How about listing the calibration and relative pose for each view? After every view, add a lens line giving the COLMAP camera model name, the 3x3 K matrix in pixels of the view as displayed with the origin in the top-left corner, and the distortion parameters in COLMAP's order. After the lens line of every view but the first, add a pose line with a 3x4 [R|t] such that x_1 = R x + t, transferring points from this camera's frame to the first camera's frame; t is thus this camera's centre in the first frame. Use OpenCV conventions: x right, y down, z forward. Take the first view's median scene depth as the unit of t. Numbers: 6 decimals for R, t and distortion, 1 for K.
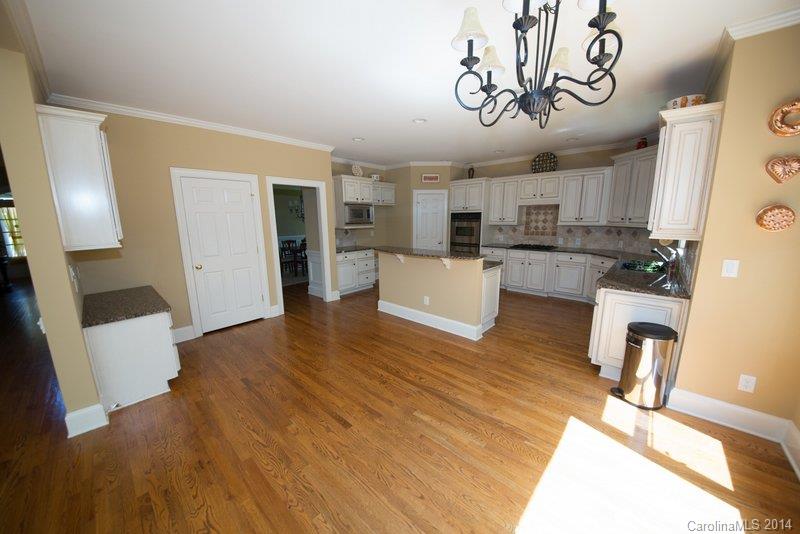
lens RADIAL K [[282.1, 0, 399.3], [0, 282.1, 271.4], [0, 0, 1]] dist [-0.000217, -0.000179]
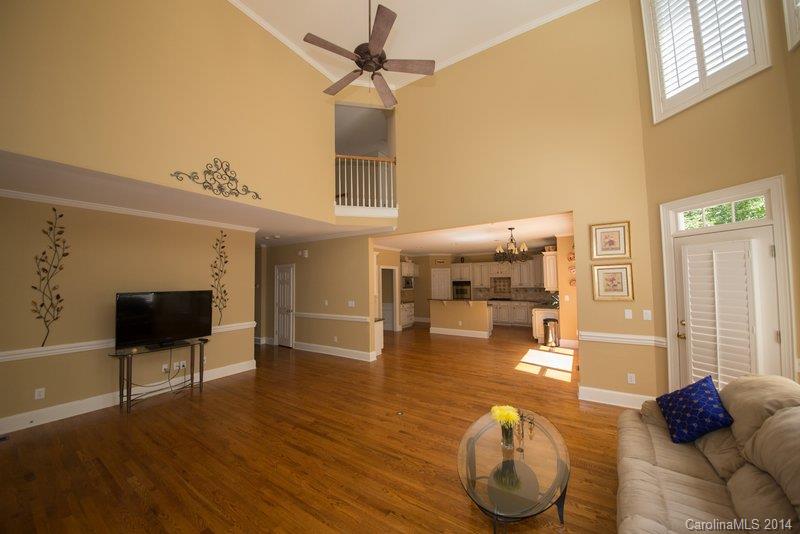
lens RADIAL K [[282.1, 0, 399.3], [0, 282.1, 271.4], [0, 0, 1]] dist [-0.000217, -0.000179]
pose [[0.985674, 0.002306, 0.168648, -0.523080], [0.036550, 0.973225, -0.226928, 0.139243], [-0.164655, 0.229841, 0.959198, -0.756615]]
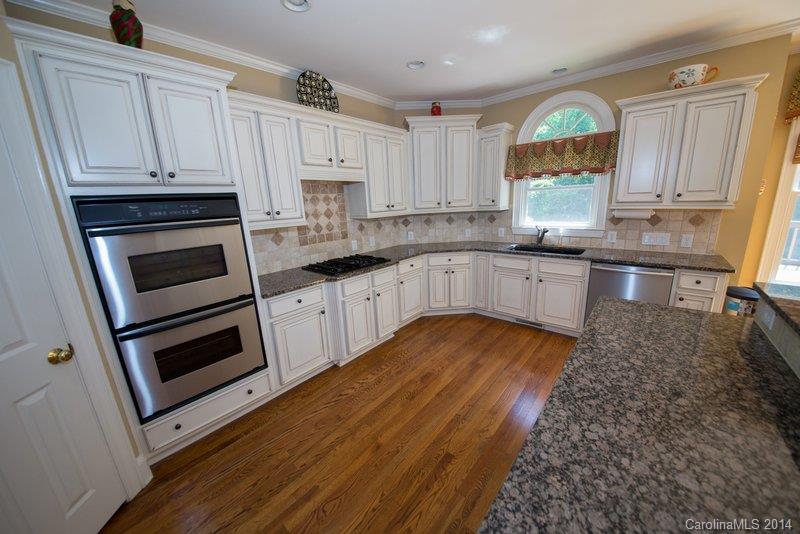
lens RADIAL K [[282.1, 0, 399.3], [0, 282.1, 271.4], [0, 0, 1]] dist [-0.000217, -0.000179]
pose [[-0.015140, -0.225215, 0.974191, -0.030318], [0.239216, 0.945193, 0.222229, -0.175728], [-0.970848, 0.236407, 0.039565, 0.948888]]
